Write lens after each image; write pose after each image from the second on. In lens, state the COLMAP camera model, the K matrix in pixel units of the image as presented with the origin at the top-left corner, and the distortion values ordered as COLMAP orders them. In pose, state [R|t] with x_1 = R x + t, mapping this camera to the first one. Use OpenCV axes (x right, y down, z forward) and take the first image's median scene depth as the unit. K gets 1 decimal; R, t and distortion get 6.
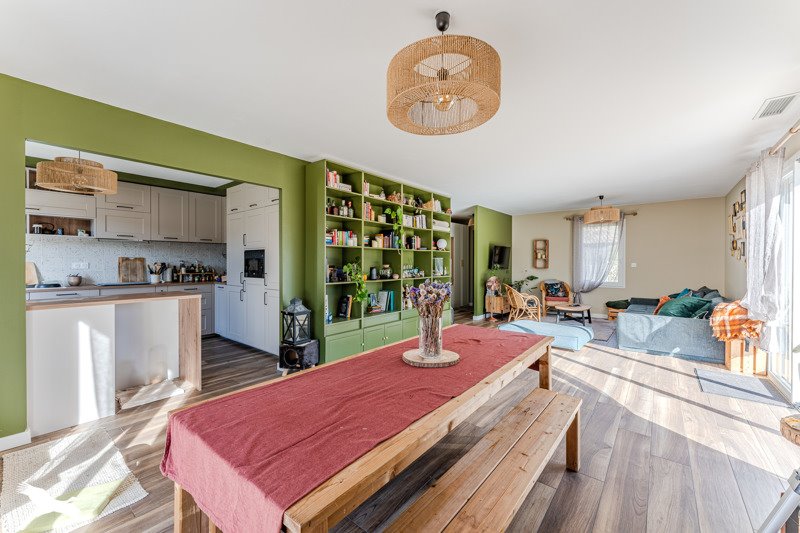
lens RADIAL K [[318.0, 0, 403.8], [0, 318.0, 265.8], [0, 0, 1]] dist [-0.000679, 0.000155]
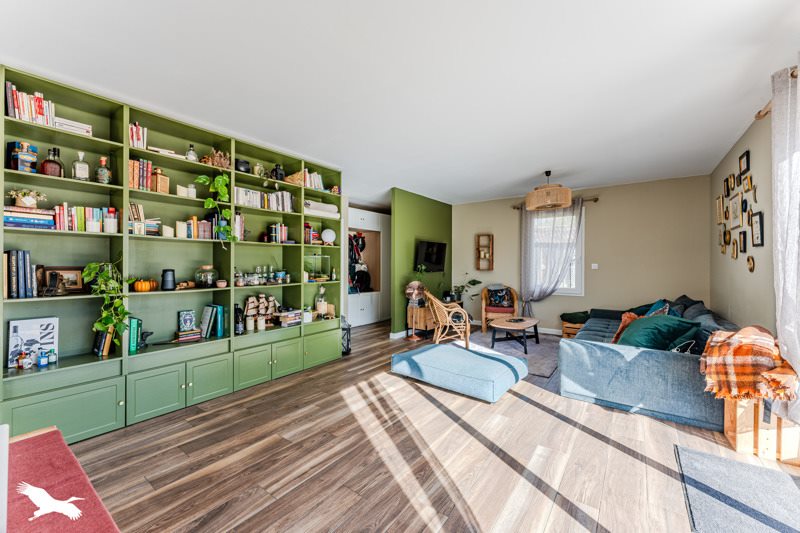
lens RADIAL K [[318.0, 0, 400.7], [0, 318.0, 266.0], [0, 0, 1]] dist [-0.000679, 0.000155]
pose [[0.999030, 0.001280, 0.044007, 0.288985], [-0.001165, 0.999996, -0.002623, -0.000860], [-0.044010, 0.002569, 0.999028, 0.328064]]
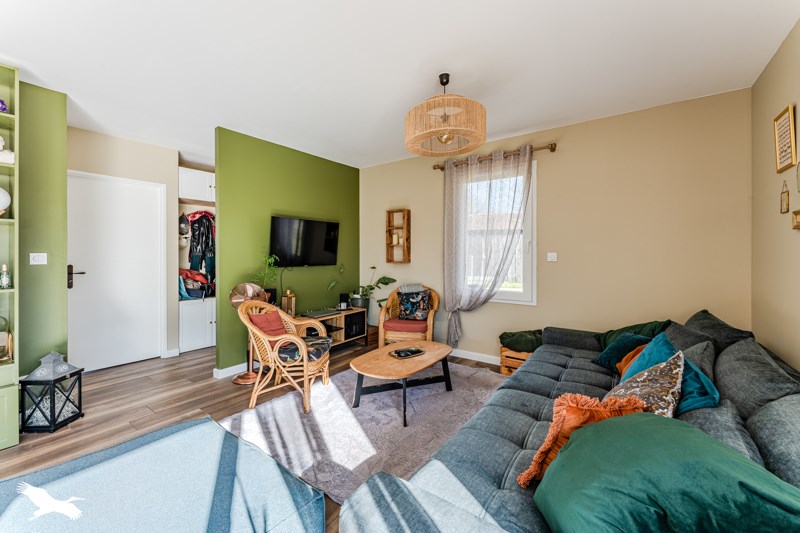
lens RADIAL K [[318.0, 0, 399.8], [0, 318.0, 255.2], [0, 0, 1]] dist [-0.000679, 0.000155]
pose [[0.998733, -0.001573, 0.050297, 0.632776], [0.001844, 0.999984, -0.005337, -0.003454], [-0.050288, 0.005423, 0.998720, 0.720000]]
